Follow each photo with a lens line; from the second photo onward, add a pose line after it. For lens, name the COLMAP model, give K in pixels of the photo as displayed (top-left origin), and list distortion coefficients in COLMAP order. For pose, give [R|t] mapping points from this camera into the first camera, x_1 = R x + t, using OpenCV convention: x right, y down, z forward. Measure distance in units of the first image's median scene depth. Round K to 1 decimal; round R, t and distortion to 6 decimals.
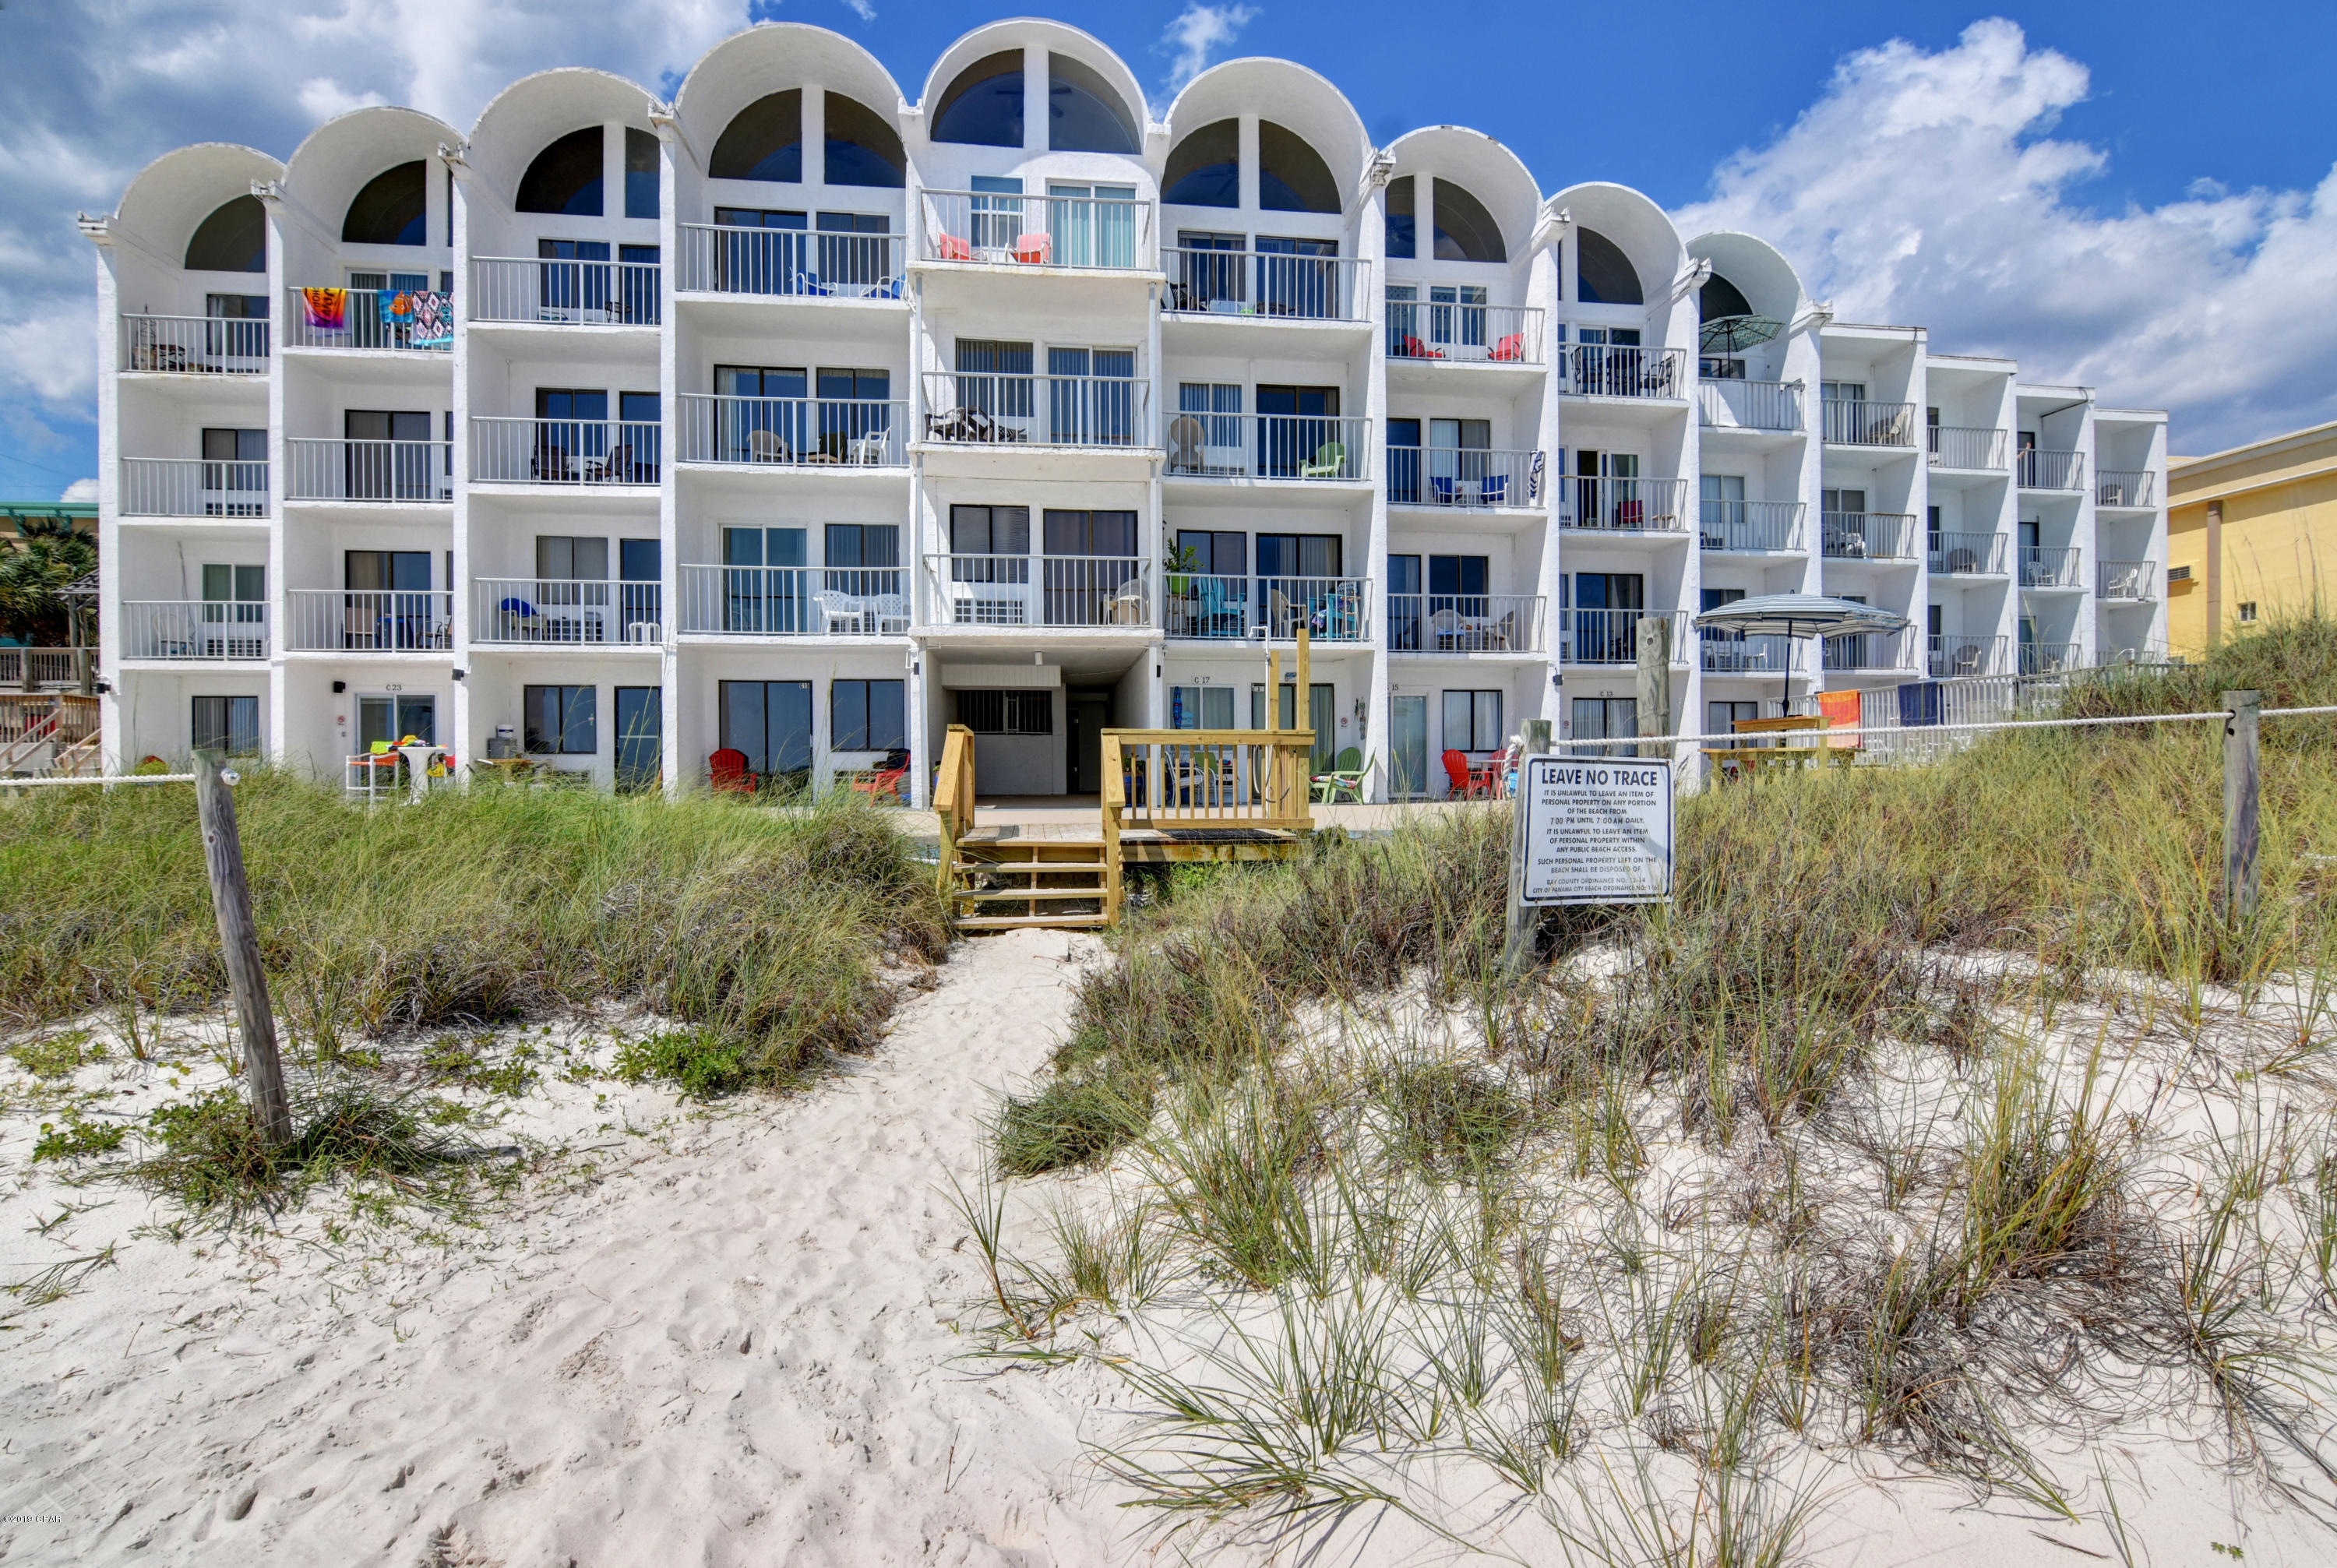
lens RADIAL K [[1098.4, 0, 1168.5], [0, 1098.4, 784.0], [0, 0, 1]] dist [-0.010787, 0.008948]
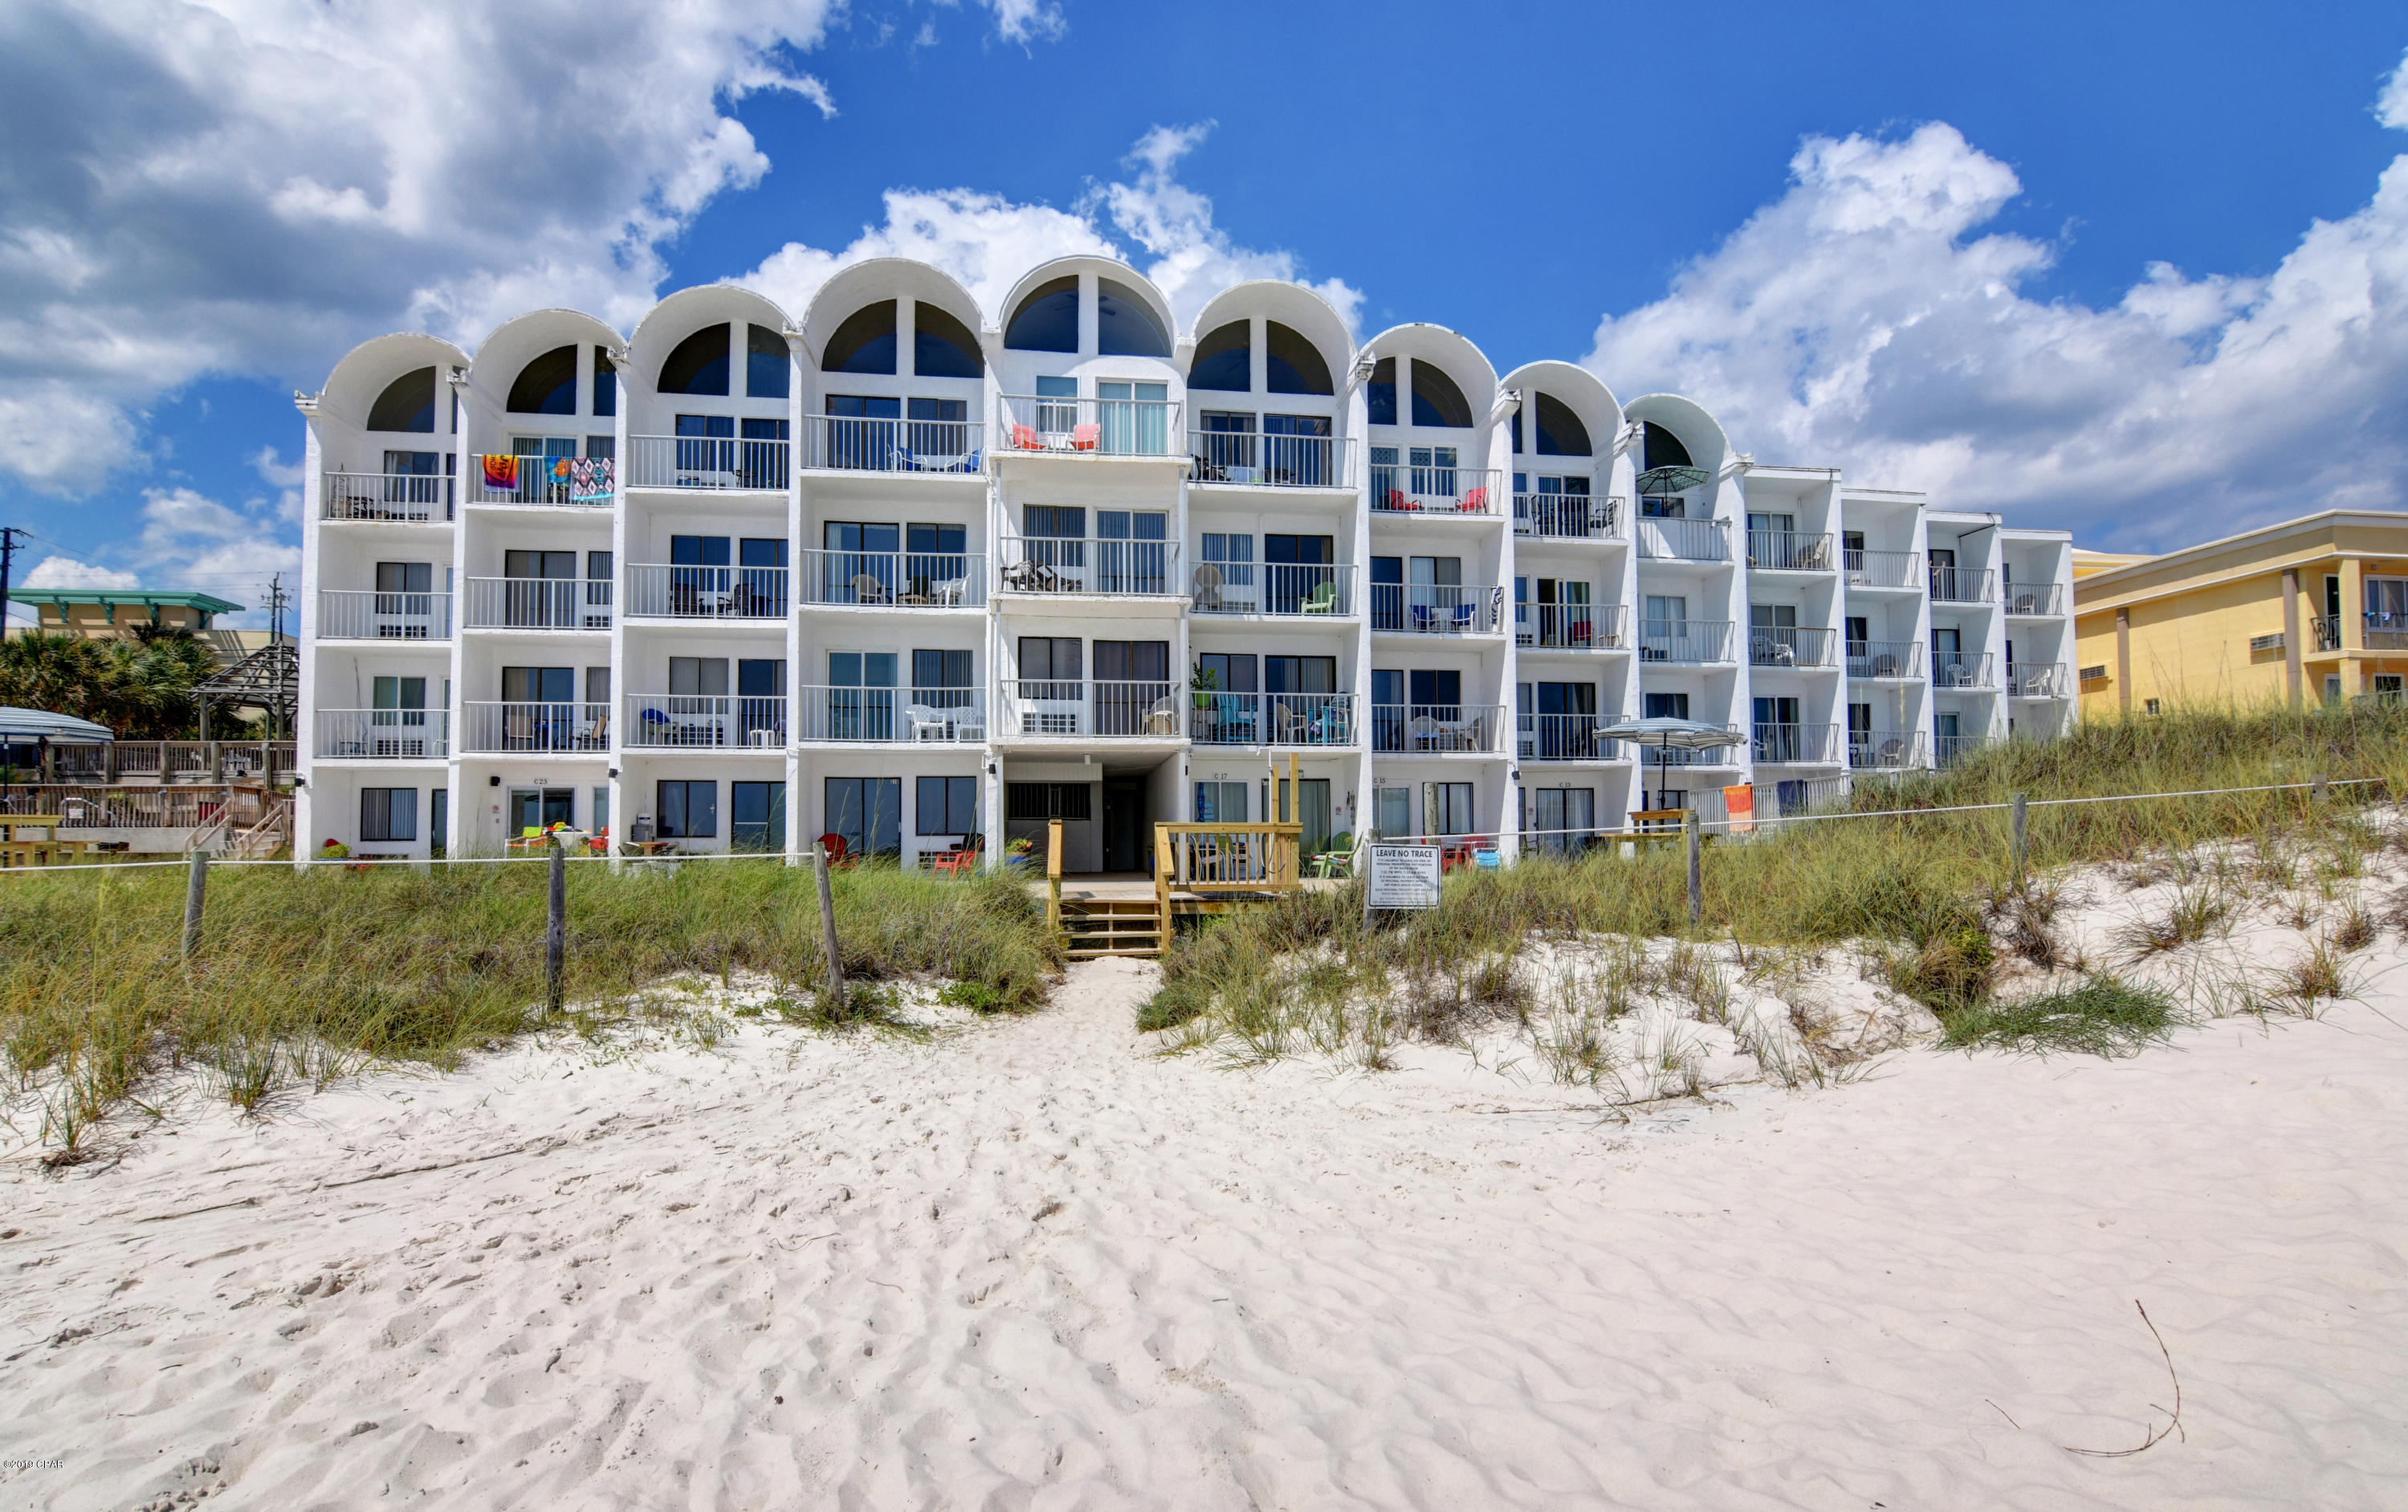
lens RADIAL K [[1153.6, 0, 1215.7], [0, 1153.6, 815.9], [0, 0, 1]] dist [-0.029914, 0.000068]
pose [[0.999523, -0.000292, 0.030897, -0.014801], [0.001617, 0.999080, -0.042861, 0.003510], [-0.030856, 0.042890, 0.998603, -0.273739]]
